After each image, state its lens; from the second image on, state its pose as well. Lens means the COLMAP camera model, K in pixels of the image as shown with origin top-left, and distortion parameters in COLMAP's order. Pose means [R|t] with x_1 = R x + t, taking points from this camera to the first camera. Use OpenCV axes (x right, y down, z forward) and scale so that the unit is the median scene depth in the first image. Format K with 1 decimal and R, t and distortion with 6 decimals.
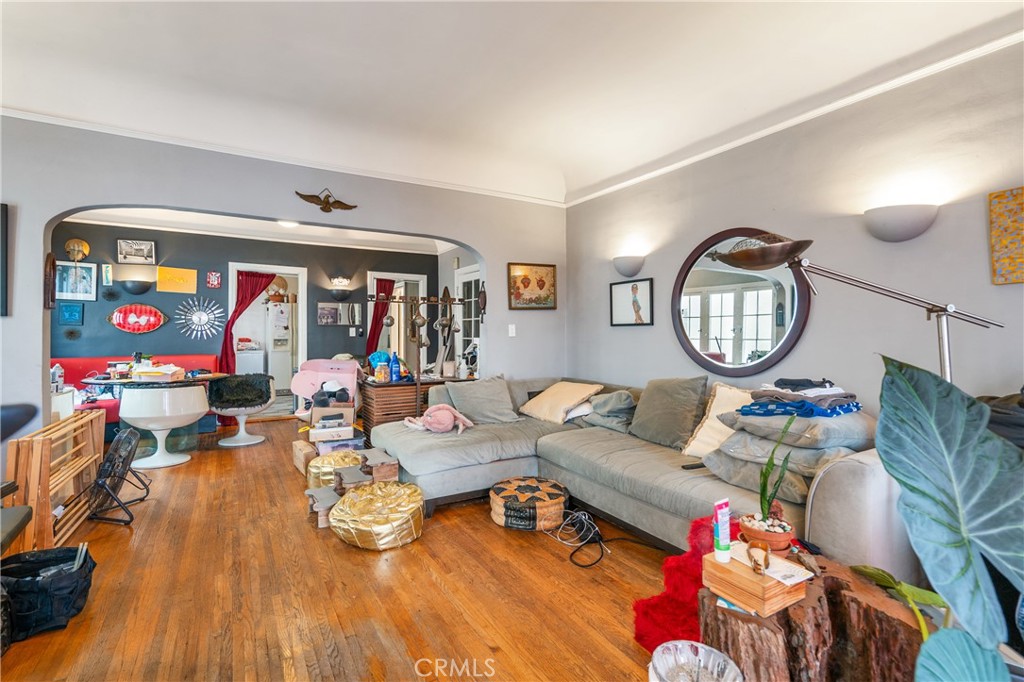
lens RADIAL K [[471.7, 0, 507.5], [0, 471.7, 340.3], [0, 0, 1]] dist [-0.001996, -0.000101]
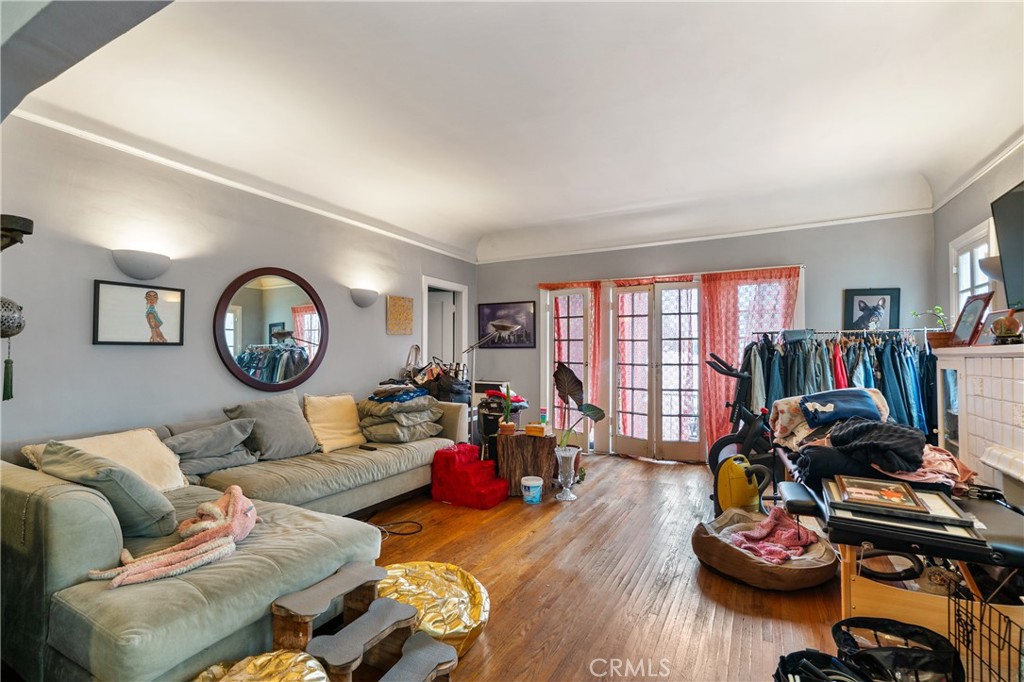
lens RADIAL K [[471.7, 0, 506.6], [0, 471.7, 343.1], [0, 0, 1]] dist [-0.001996, -0.000101]
pose [[-0.514206, 0.023118, 0.857355, -0.695302], [0.015137, 0.999726, -0.017878, -0.012099], [-0.857533, 0.003785, -0.514415, 0.915955]]
